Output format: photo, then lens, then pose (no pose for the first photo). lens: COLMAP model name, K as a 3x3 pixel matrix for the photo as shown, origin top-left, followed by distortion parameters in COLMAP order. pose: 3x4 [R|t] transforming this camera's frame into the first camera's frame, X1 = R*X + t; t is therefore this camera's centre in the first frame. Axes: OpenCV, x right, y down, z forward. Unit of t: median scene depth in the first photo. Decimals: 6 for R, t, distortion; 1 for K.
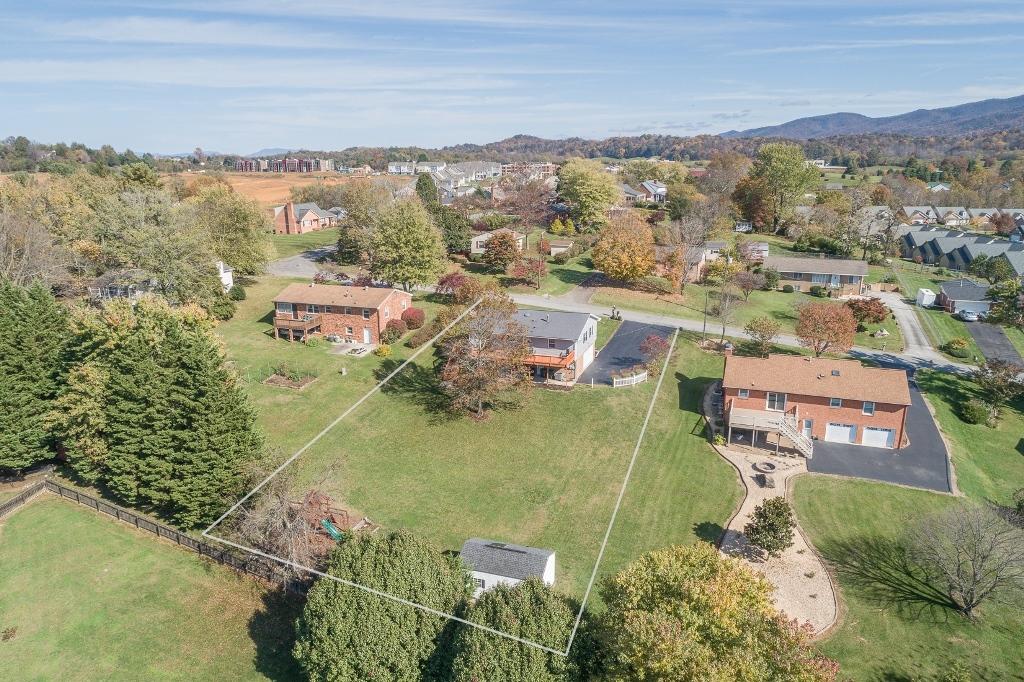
lens RADIAL K [[689.8, 0, 512.0], [0, 689.8, 341.0], [0, 0, 1]] dist [-0.003644, 0.004096]
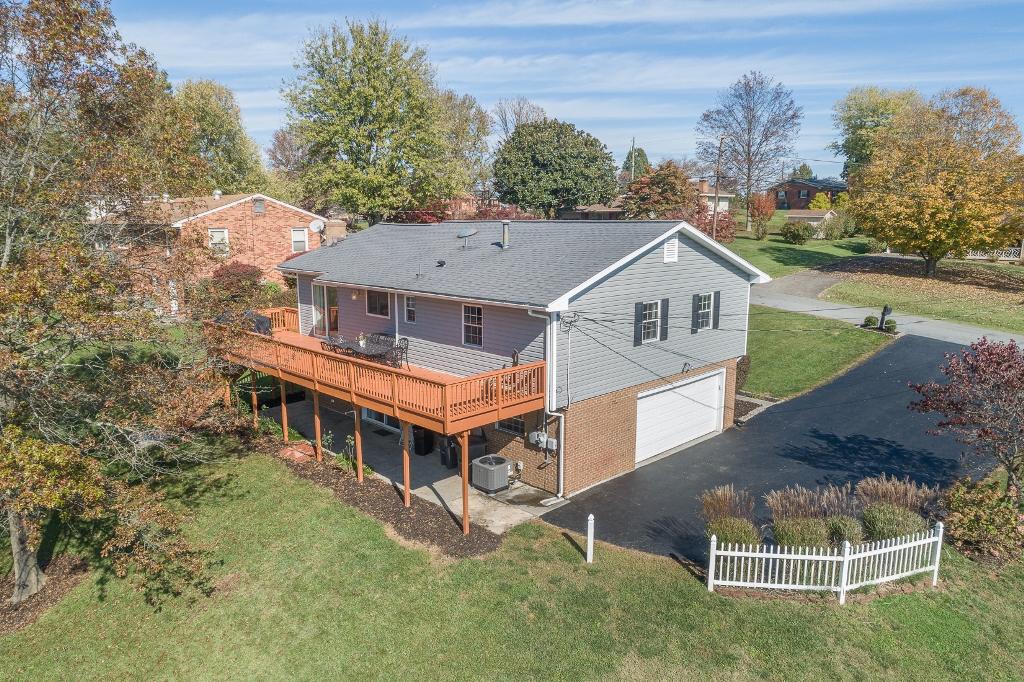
lens RADIAL K [[689.8, 0, 512.0], [0, 689.8, 341.0], [0, 0, 1]] dist [-0.003644, 0.004096]
pose [[0.906816, 0.088432, -0.412146, 0.146405], [-0.121984, 0.990964, -0.055767, 0.018046], [0.403490, 0.100845, 0.909410, 0.706492]]
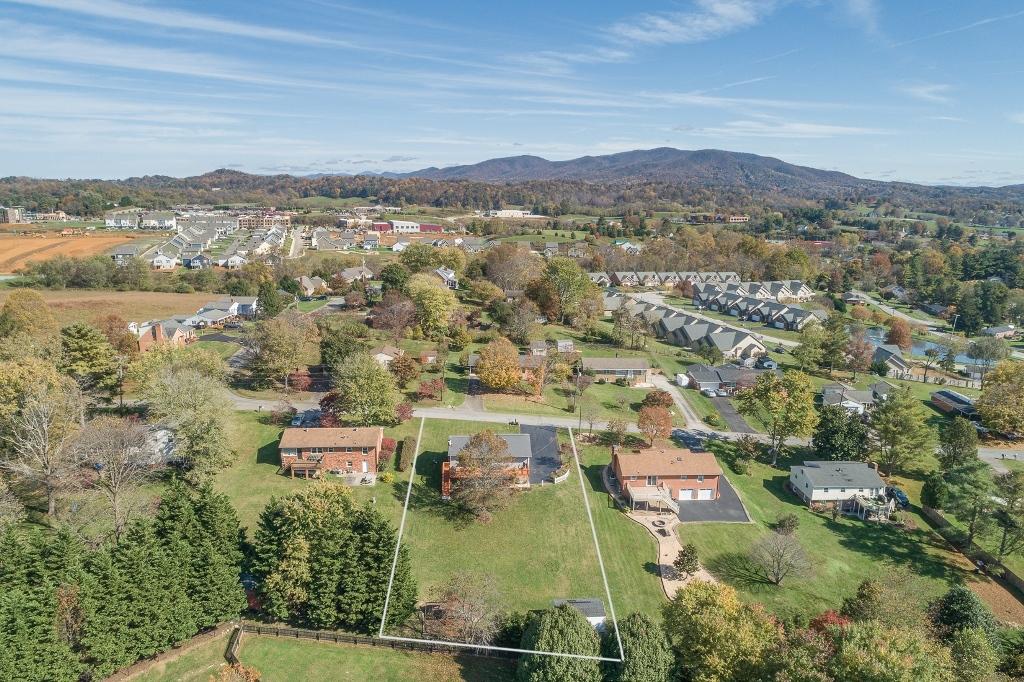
lens RADIAL K [[689.8, 0, 512.0], [0, 689.8, 341.0], [0, 0, 1]] dist [-0.003644, 0.004096]
pose [[0.915707, -0.065781, 0.396426, -0.459864], [0.082850, 0.996221, -0.026069, -0.189344], [-0.393213, 0.056716, 0.917697, -0.341778]]
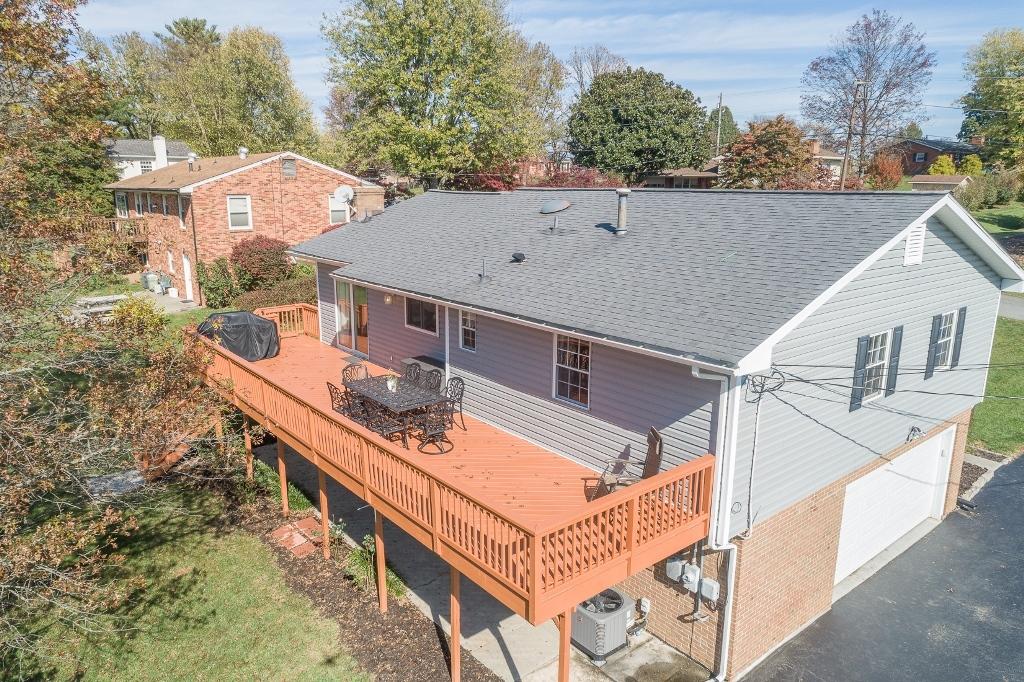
lens RADIAL K [[689.8, 0, 512.0], [0, 689.8, 341.0], [0, 0, 1]] dist [-0.003644, 0.004096]
pose [[0.865059, 0.131781, -0.484052, 0.100239], [-0.147712, 0.989016, 0.005275, -0.000346], [0.479430, 0.066937, 0.875024, 0.775803]]
